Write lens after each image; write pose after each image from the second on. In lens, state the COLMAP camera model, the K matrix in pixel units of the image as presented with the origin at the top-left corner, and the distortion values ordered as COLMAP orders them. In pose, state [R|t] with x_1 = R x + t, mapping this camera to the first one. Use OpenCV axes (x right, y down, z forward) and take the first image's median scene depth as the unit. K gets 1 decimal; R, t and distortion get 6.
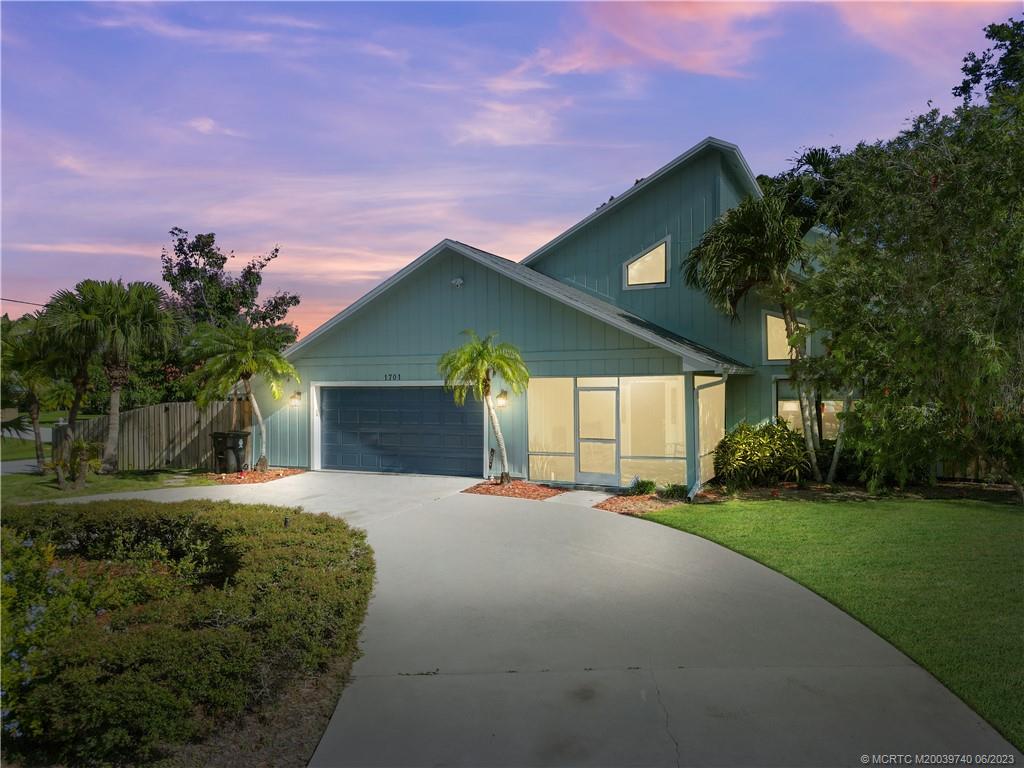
lens RADIAL K [[718.6, 0, 516.8], [0, 718.6, 387.2], [0, 0, 1]] dist [0.120147, -0.112897]
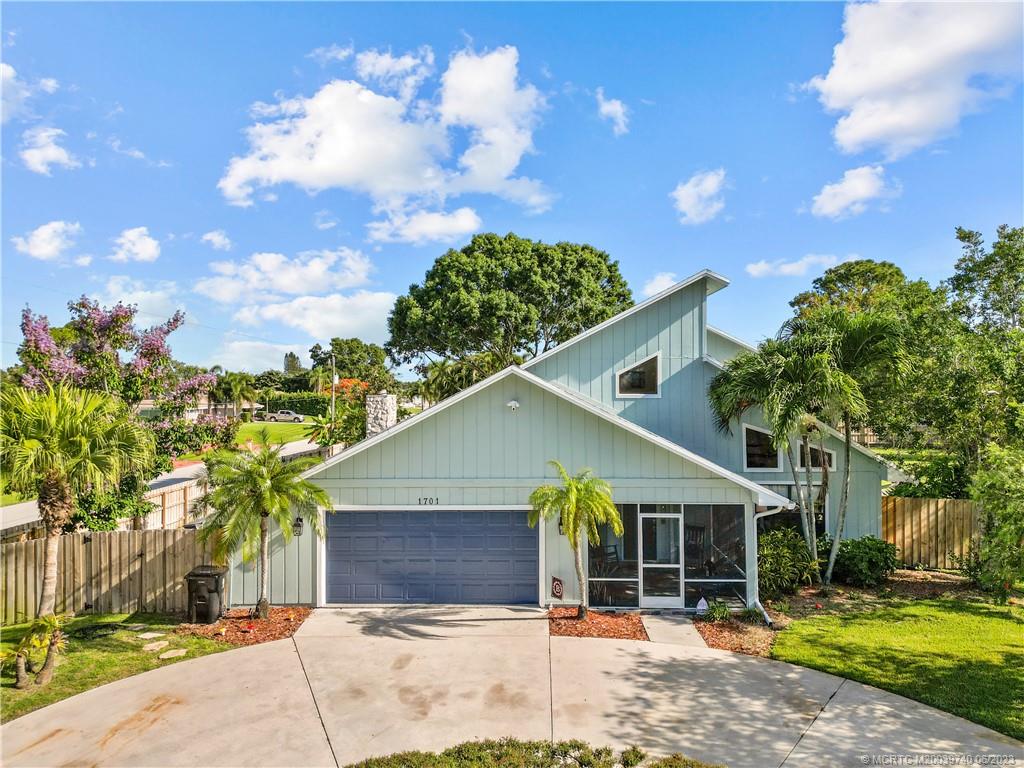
lens RADIAL K [[715.4, 0, 512.0], [0, 715.4, 384.0], [0, 0, 1]] dist [0.037469, -0.003927]
pose [[0.923134, 0.001576, 0.384476, -0.462413], [0.000558, 0.999985, -0.005438, -0.172846], [-0.384479, 0.005234, 0.923119, 0.115553]]
